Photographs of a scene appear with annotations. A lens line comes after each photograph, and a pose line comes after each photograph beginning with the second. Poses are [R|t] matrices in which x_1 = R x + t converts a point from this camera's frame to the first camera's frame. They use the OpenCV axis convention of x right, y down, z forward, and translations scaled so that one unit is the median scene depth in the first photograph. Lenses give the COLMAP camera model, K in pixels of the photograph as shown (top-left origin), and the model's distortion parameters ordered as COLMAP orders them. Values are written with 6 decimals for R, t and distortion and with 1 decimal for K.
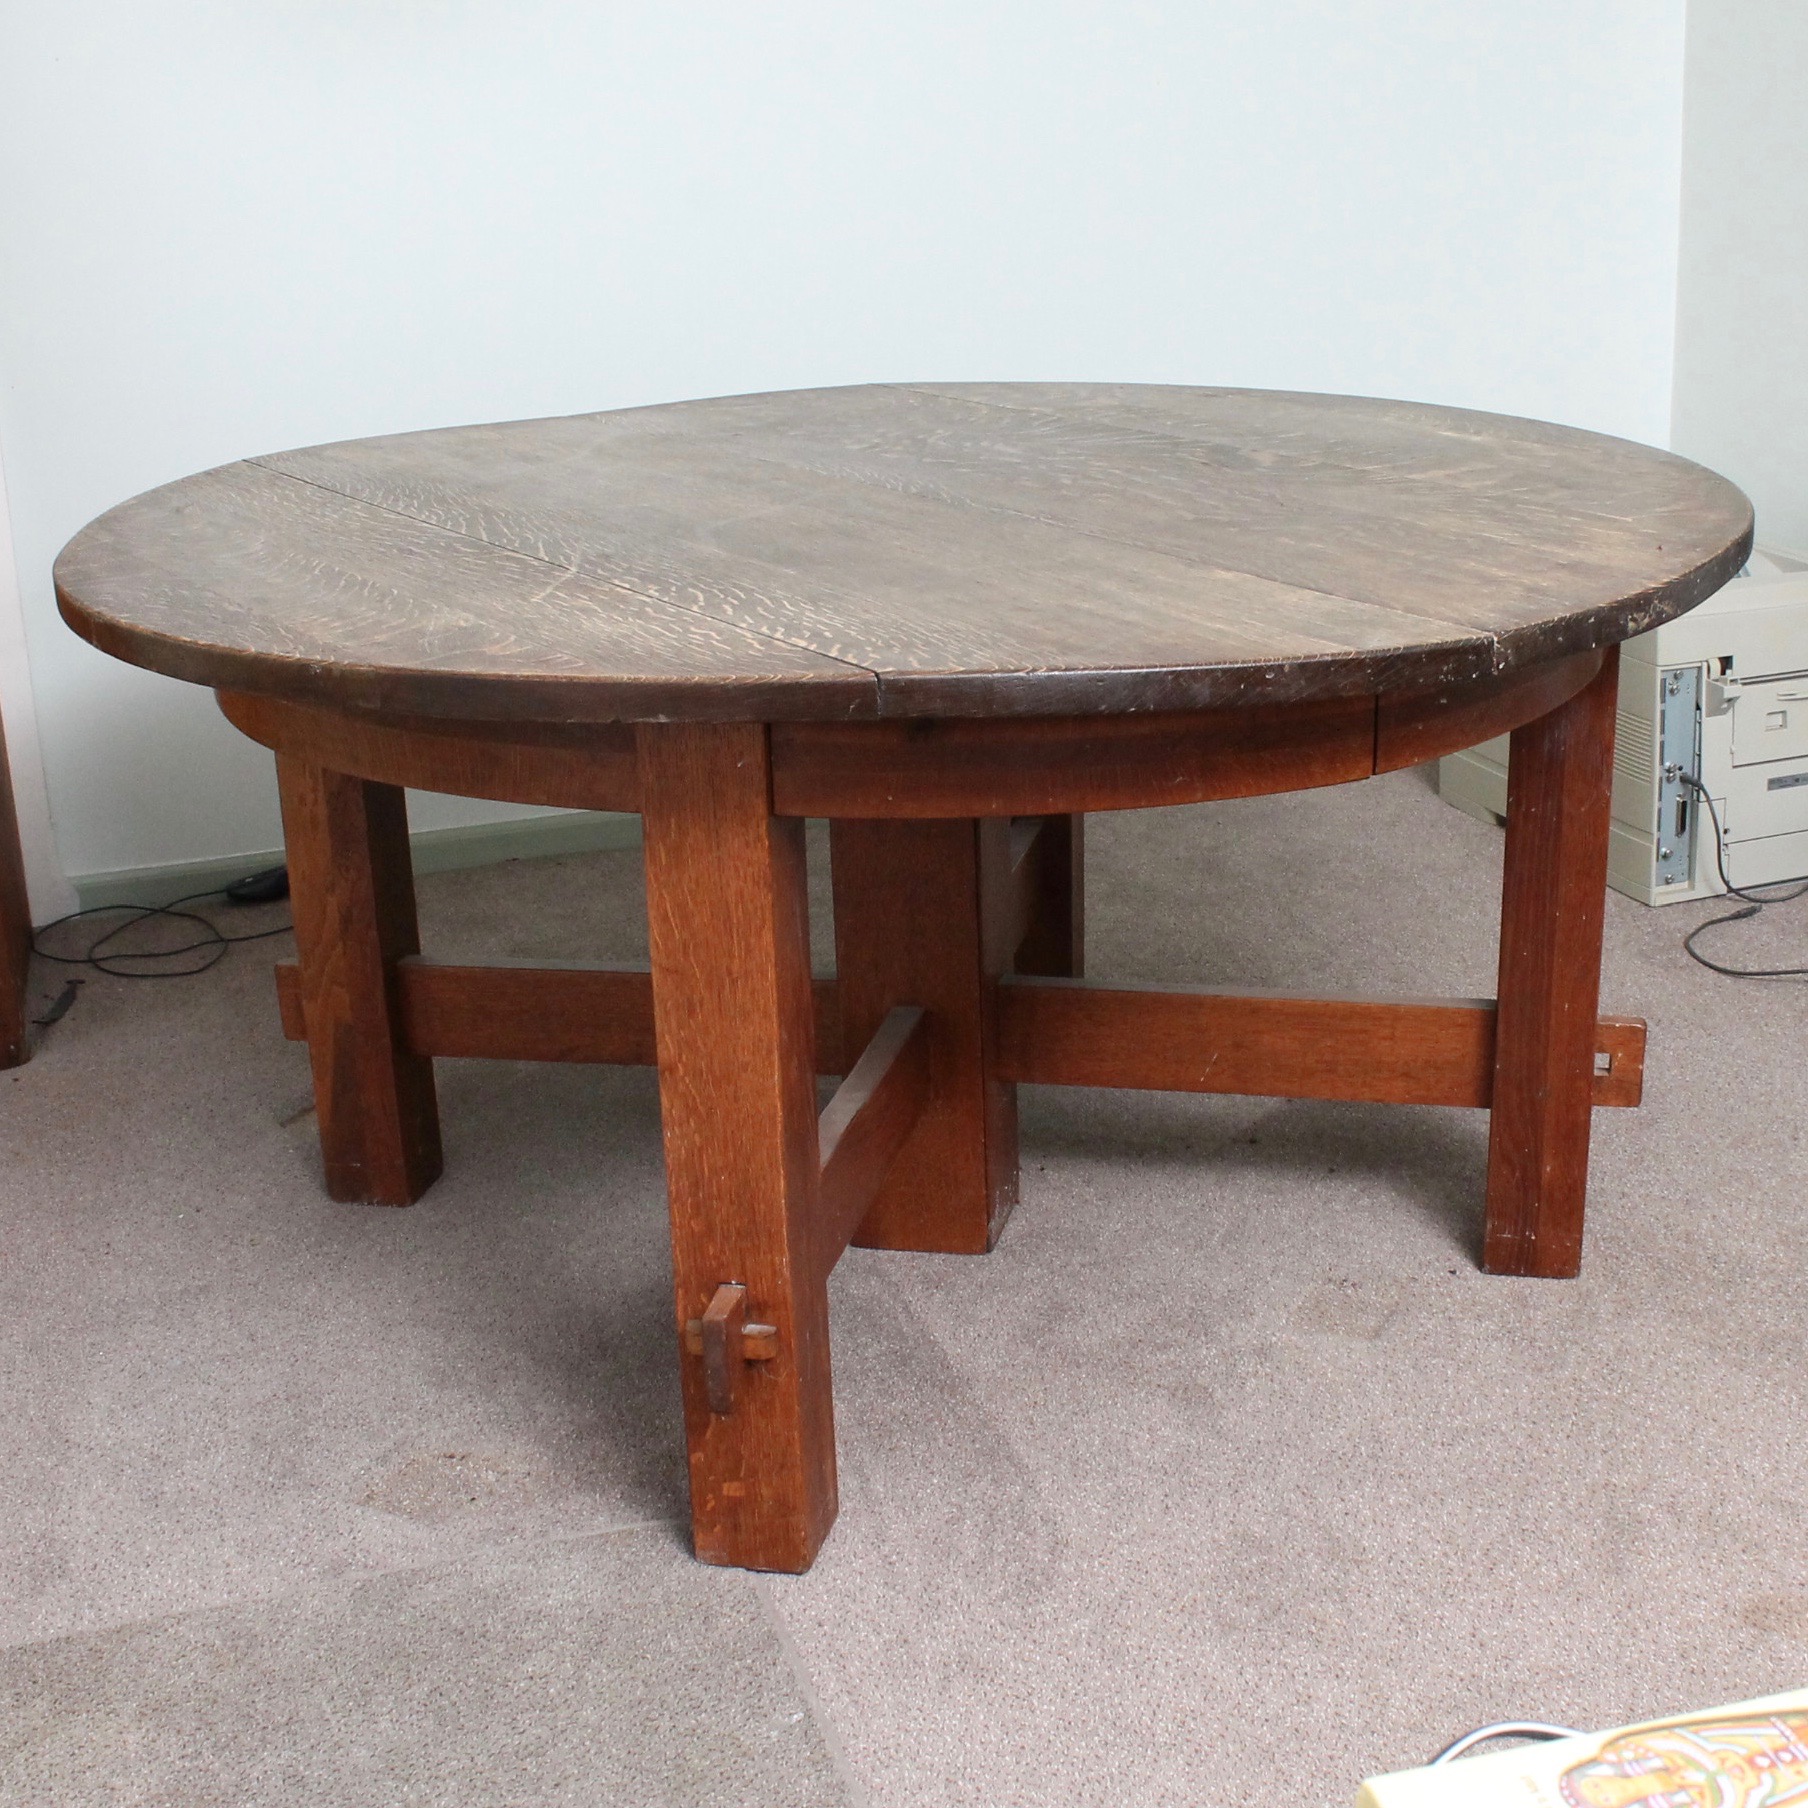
lens RADIAL K [[2601.4, 0, 1091.2], [0, 2601.4, 907.6], [0, 0, 1]] dist [-0.178173, 0.171825]
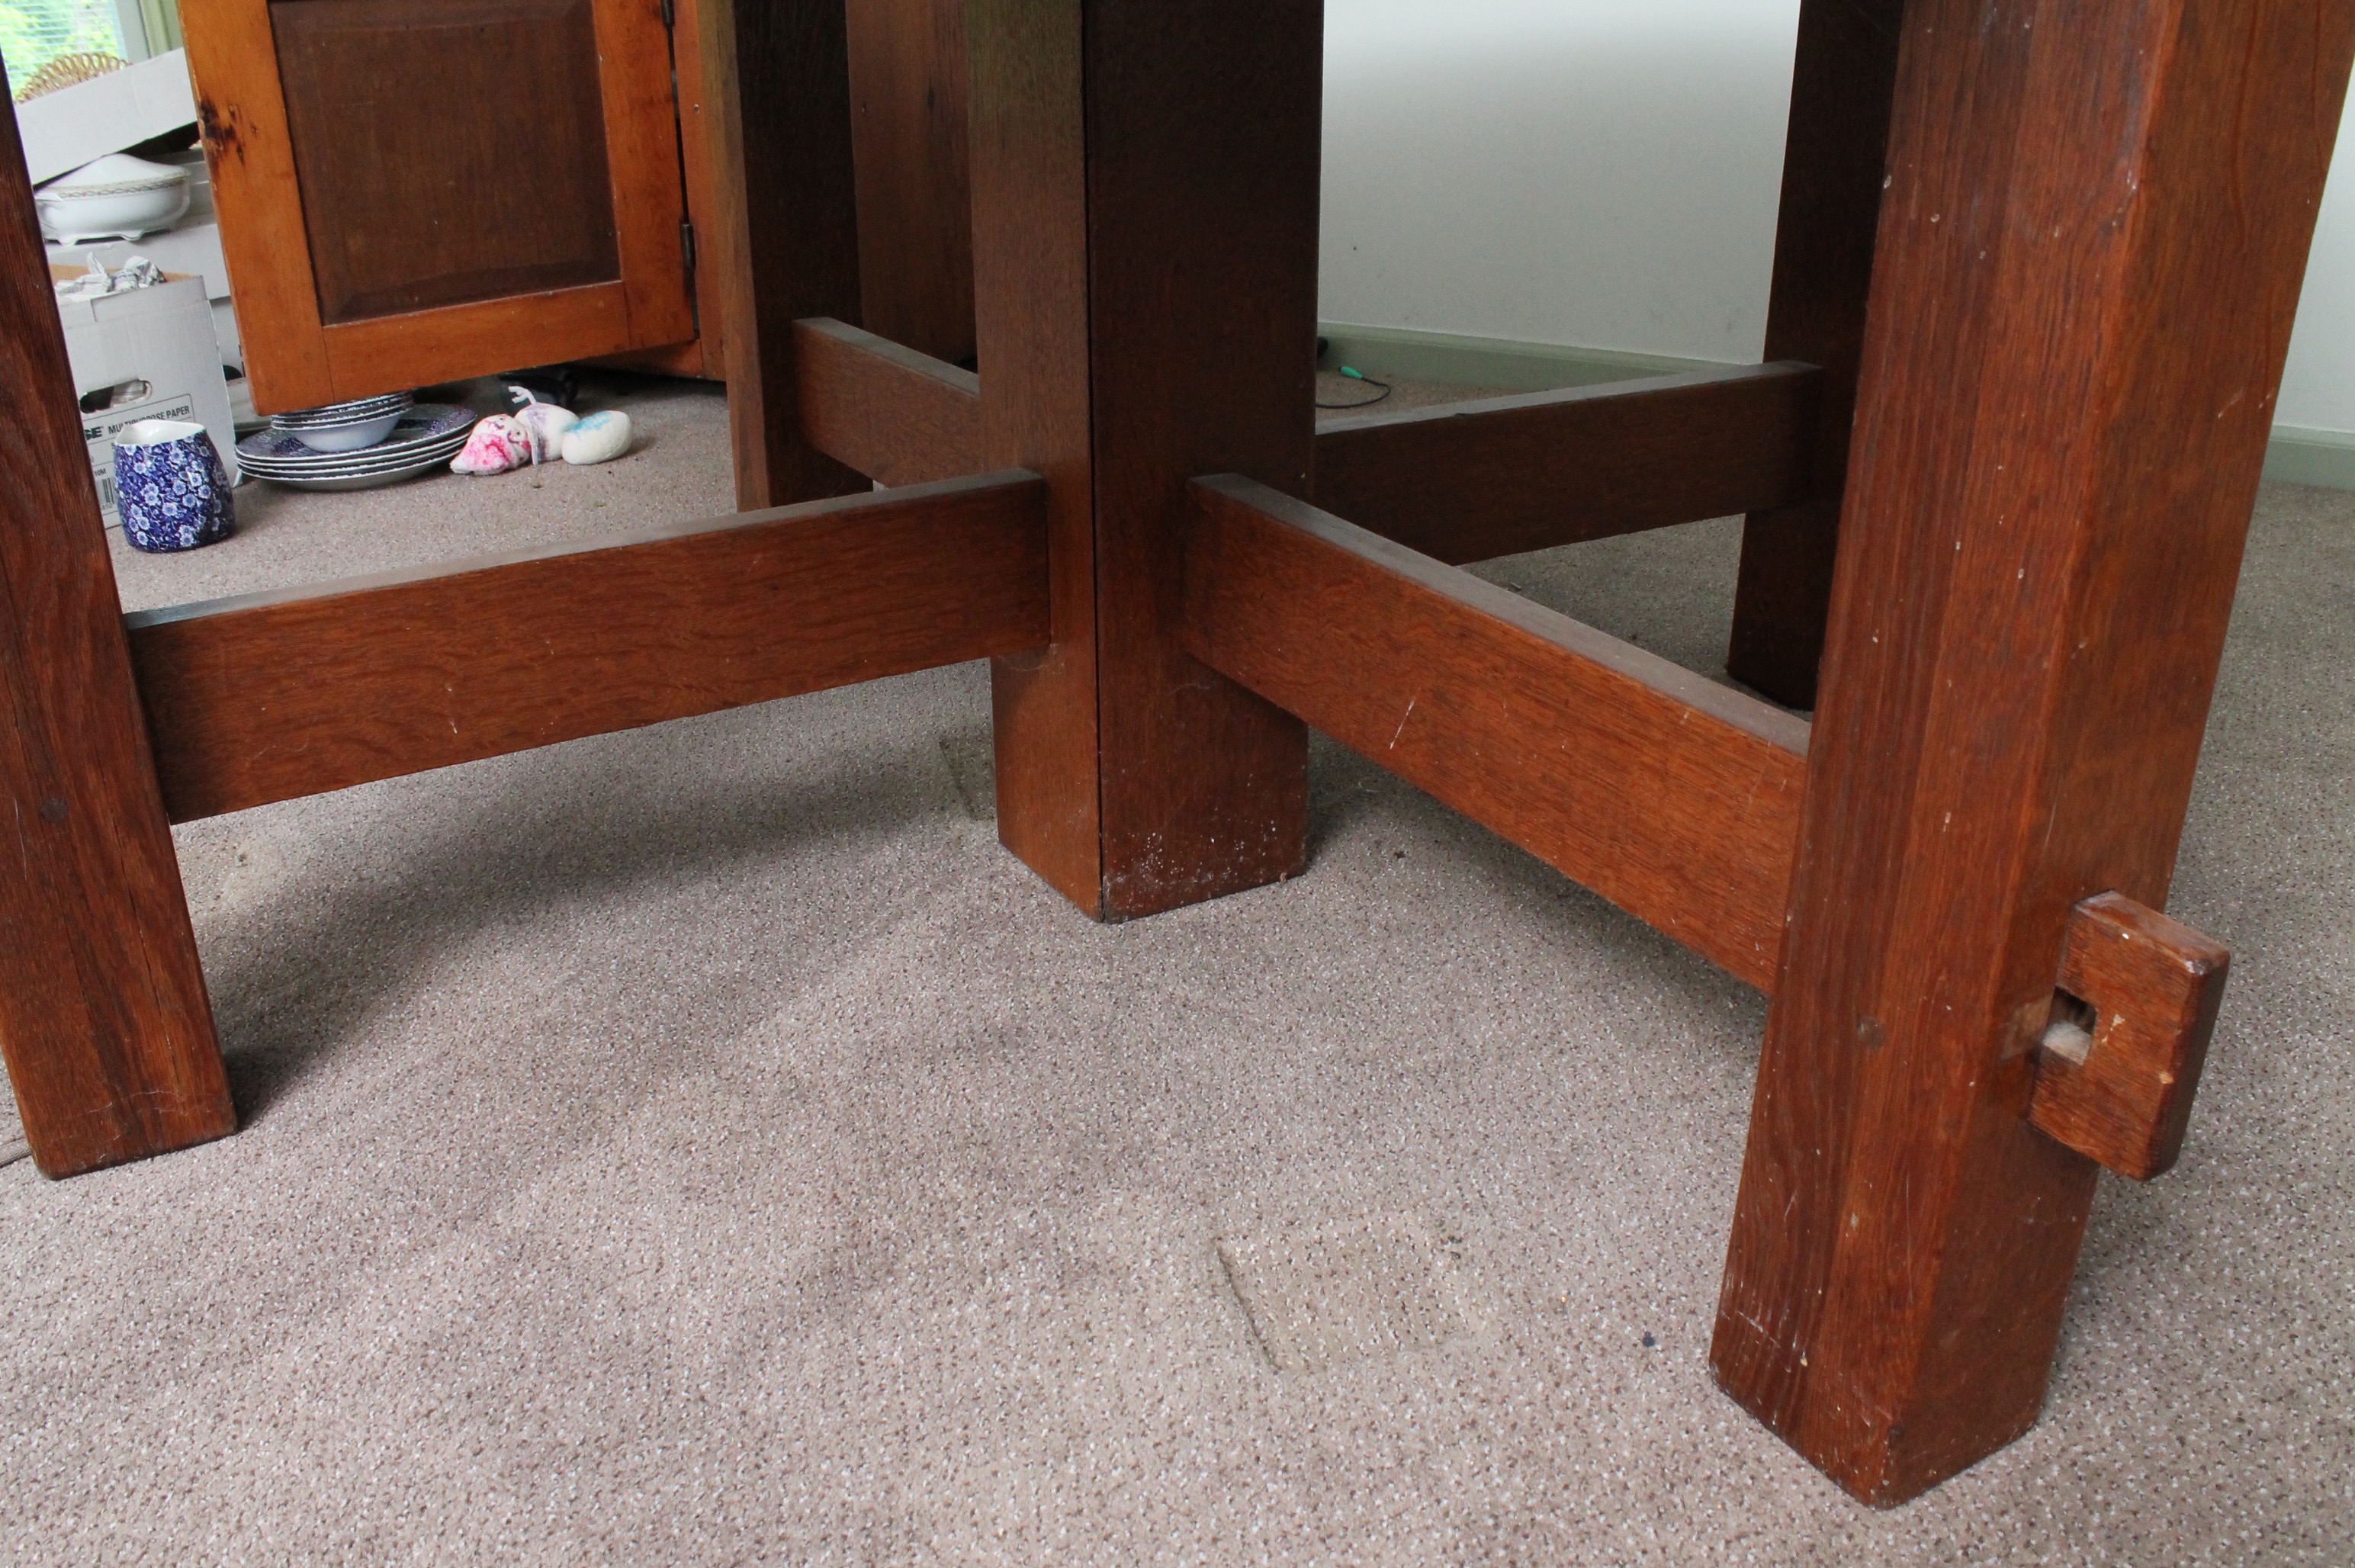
lens RADIAL K [[1993.1, 0, 1171.0], [0, 1993.1, 786.3], [0, 0, 1]] dist [-0.169826, 0.145448]
pose [[0.638037, 0.319200, -0.700729, 0.309099], [-0.249432, 0.946639, 0.204102, 0.006142], [0.728487, 0.044560, 0.683609, 0.760743]]
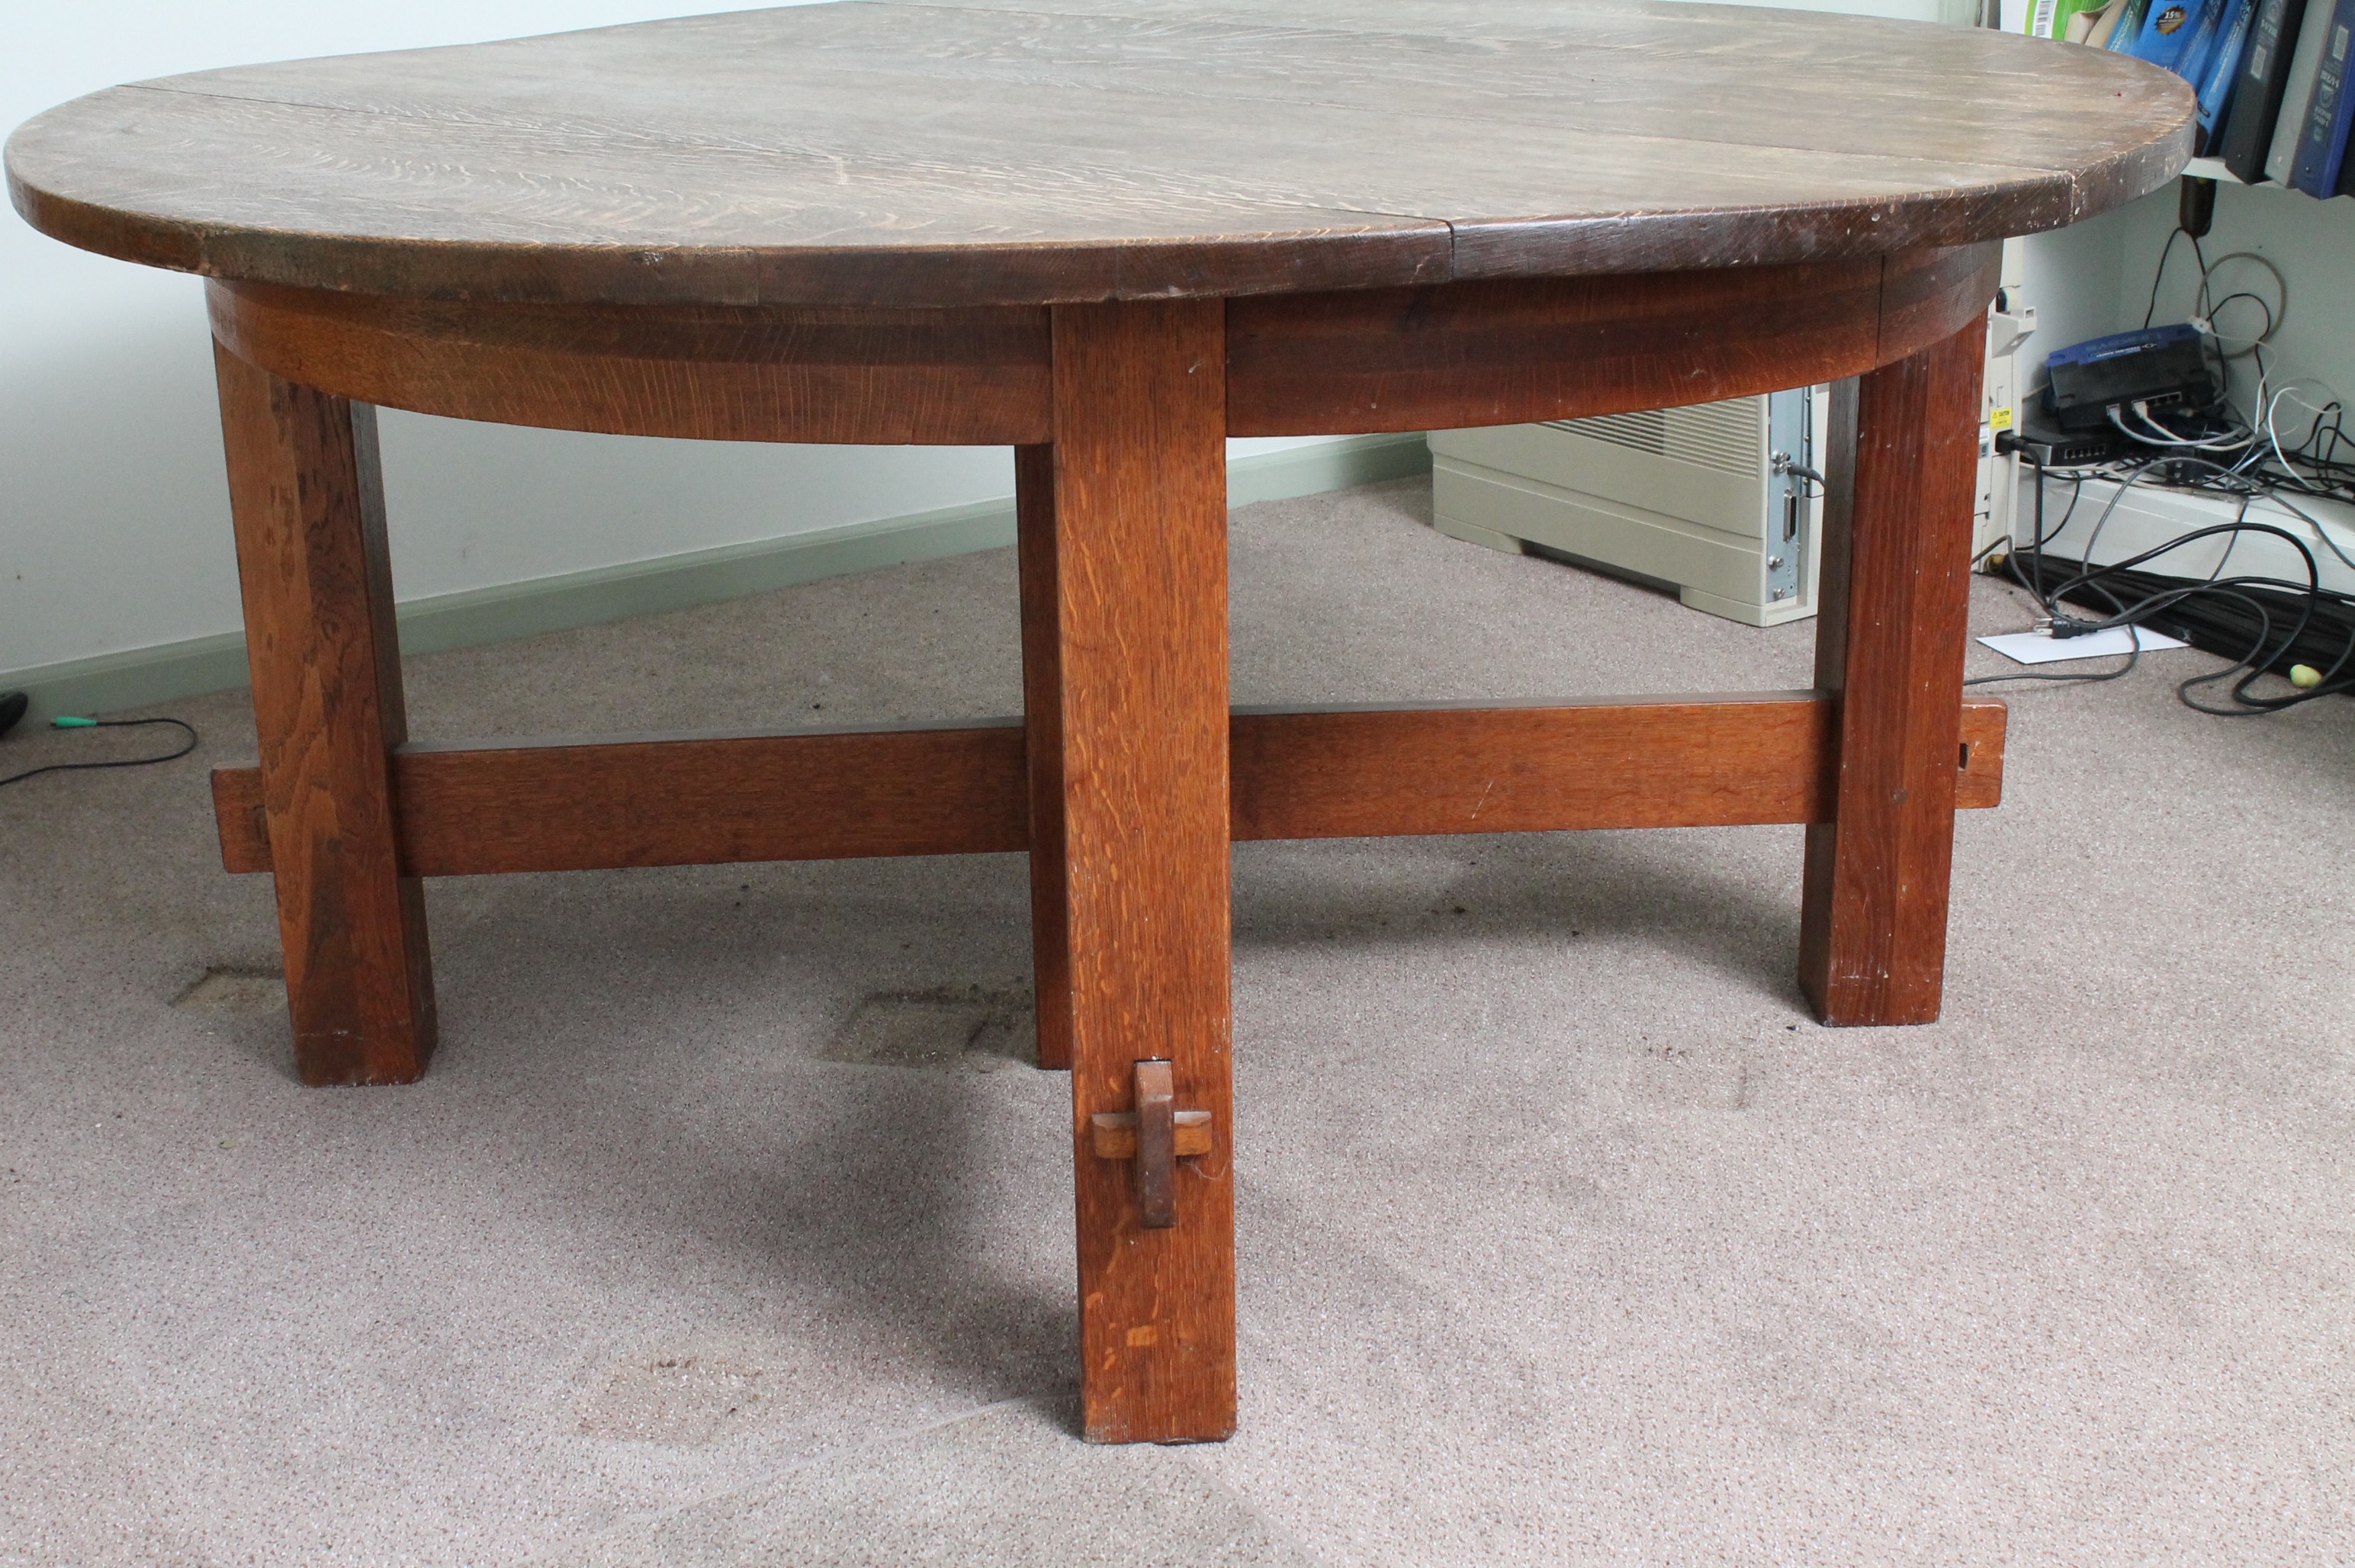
lens RADIAL K [[3250.4, 0, 1172.5], [0, 3250.4, 771.5], [0, 0, 1]] dist [-0.078337, 0.073878]
pose [[0.976643, -0.071905, 0.202479, -0.269609], [0.074238, 0.997233, -0.003939, 0.053126], [-0.201636, 0.018879, 0.979279, 0.037946]]
